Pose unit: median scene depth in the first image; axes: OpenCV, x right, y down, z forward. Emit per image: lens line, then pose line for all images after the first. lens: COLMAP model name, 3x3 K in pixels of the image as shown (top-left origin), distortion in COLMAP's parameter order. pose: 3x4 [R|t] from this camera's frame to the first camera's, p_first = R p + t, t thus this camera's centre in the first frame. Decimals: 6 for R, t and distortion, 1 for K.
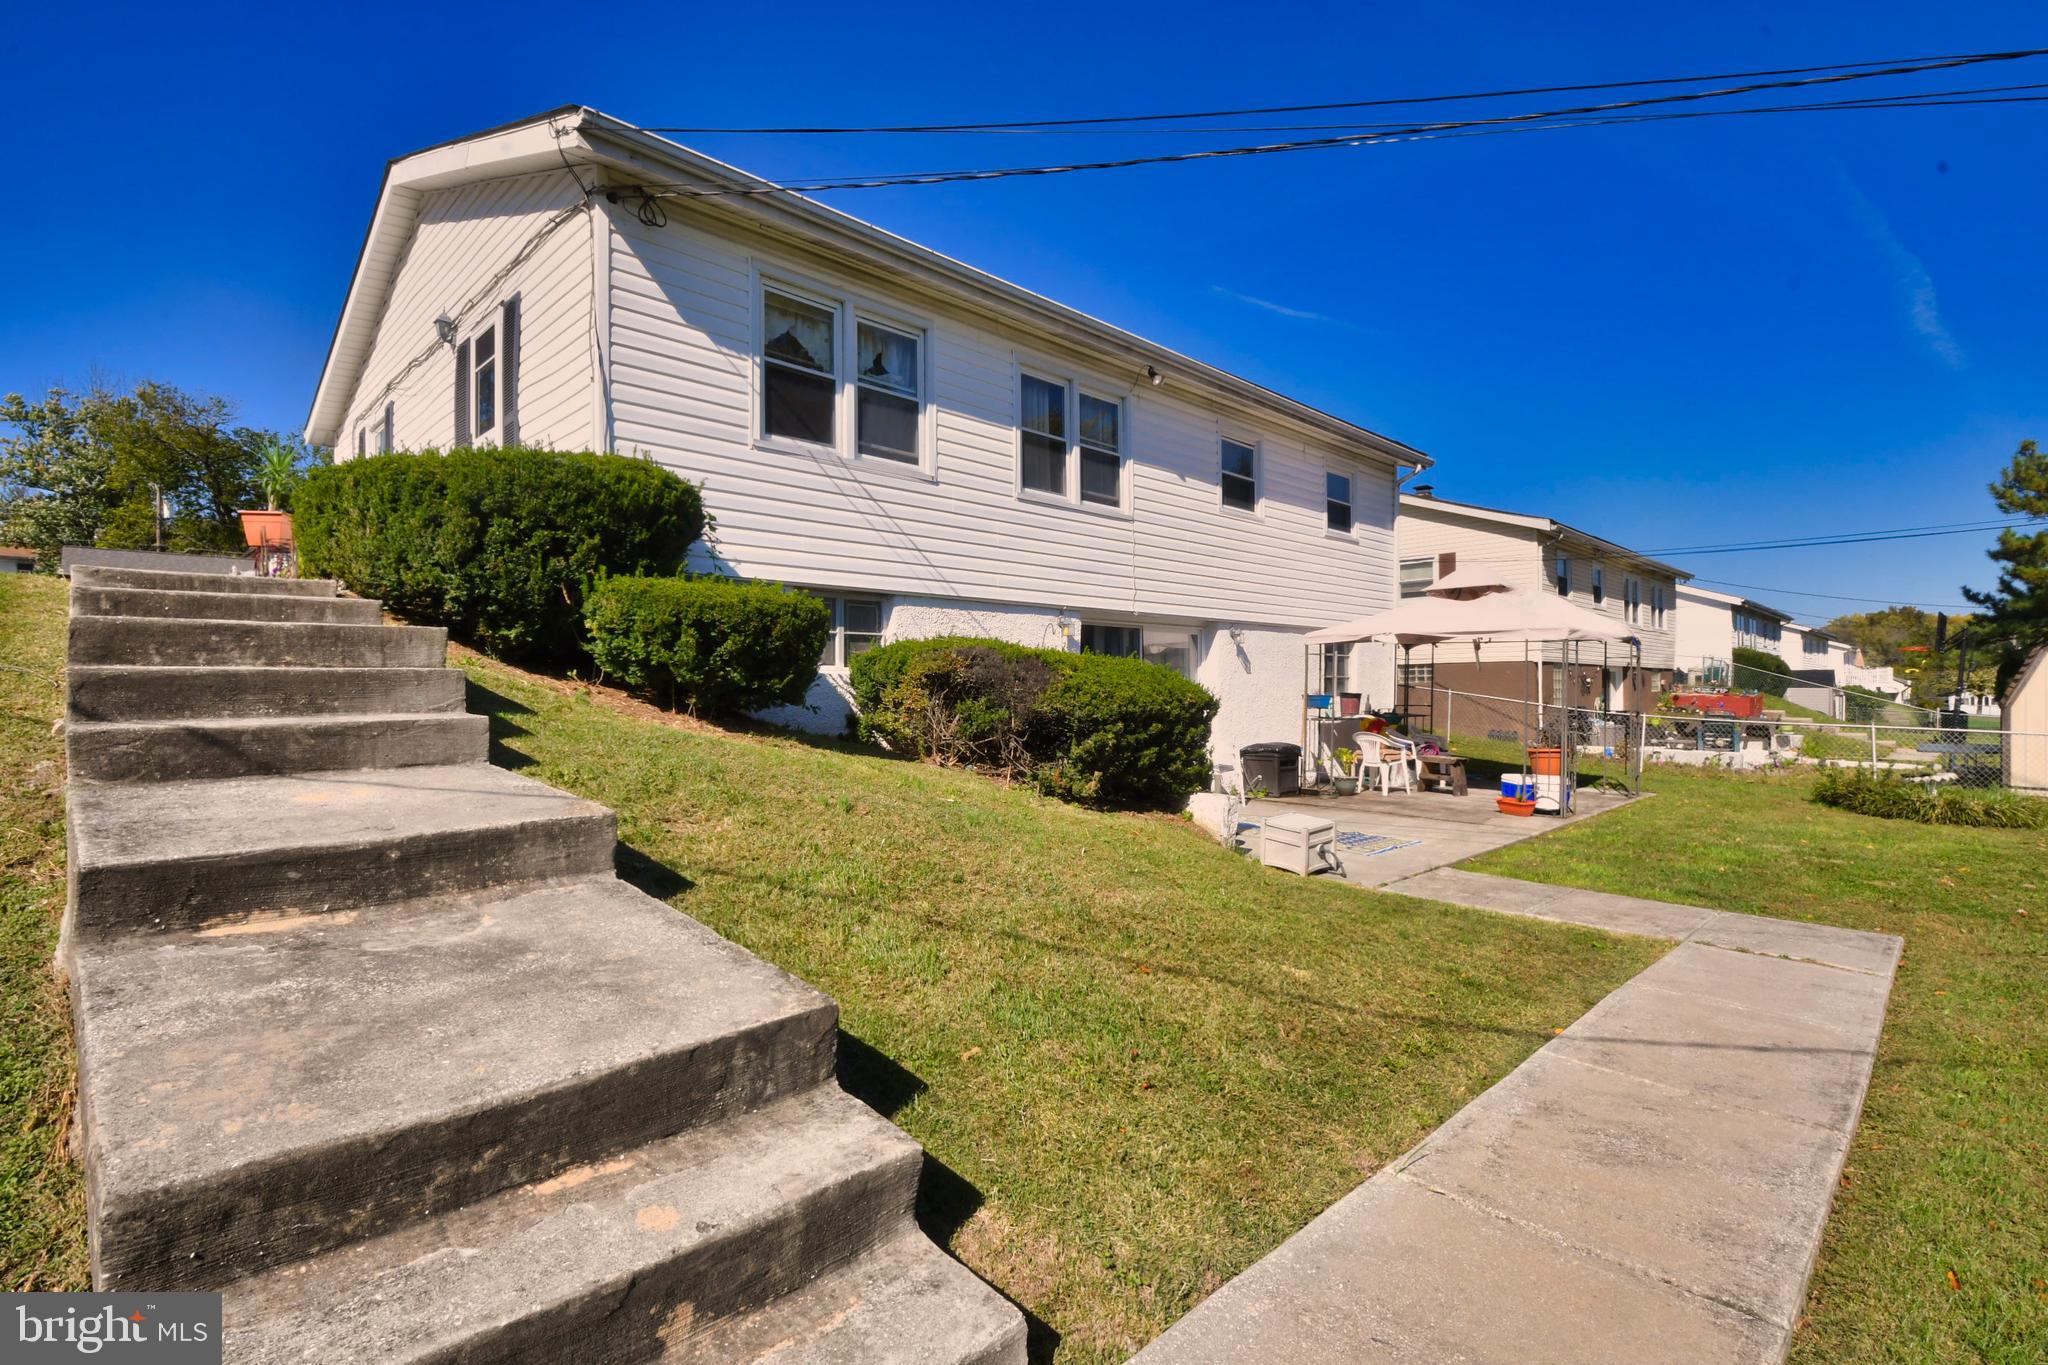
lens RADIAL K [[972.5, 0, 1026.4], [0, 972.5, 679.7], [0, 0, 1]] dist [0.000690, -0.002947]
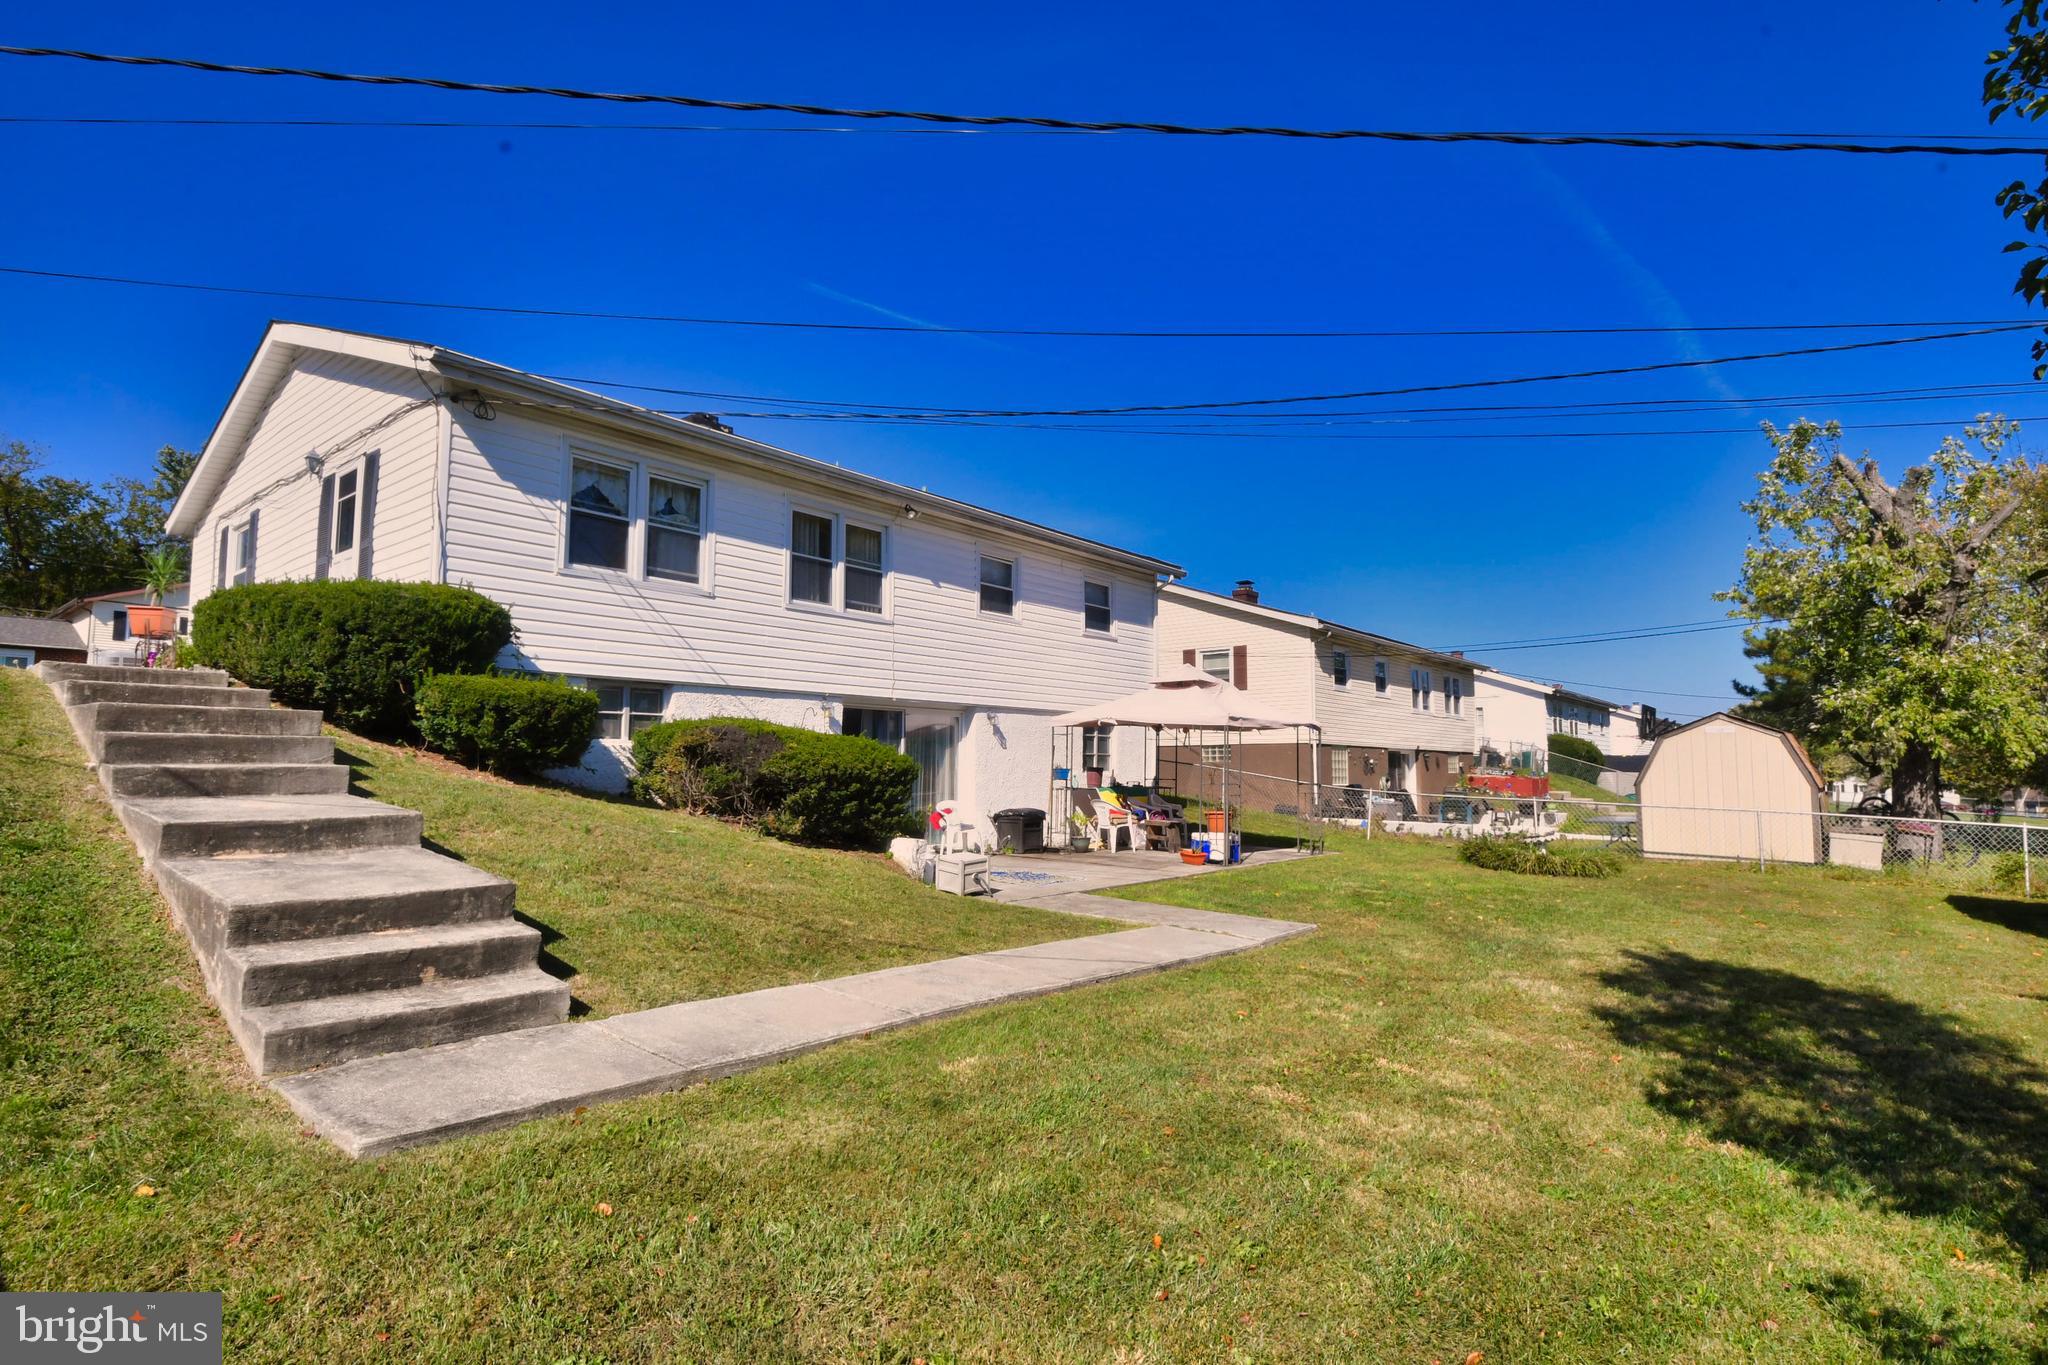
lens RADIAL K [[1042.2, 0, 1027.7], [0, 1042.2, 678.1], [0, 0, 1]] dist [-0.000486, -0.003599]
pose [[0.995123, 0.017002, 0.097170, 0.212765], [-0.009382, 0.996882, -0.078343, 0.008645], [-0.098199, 0.077050, 0.992180, -0.445635]]
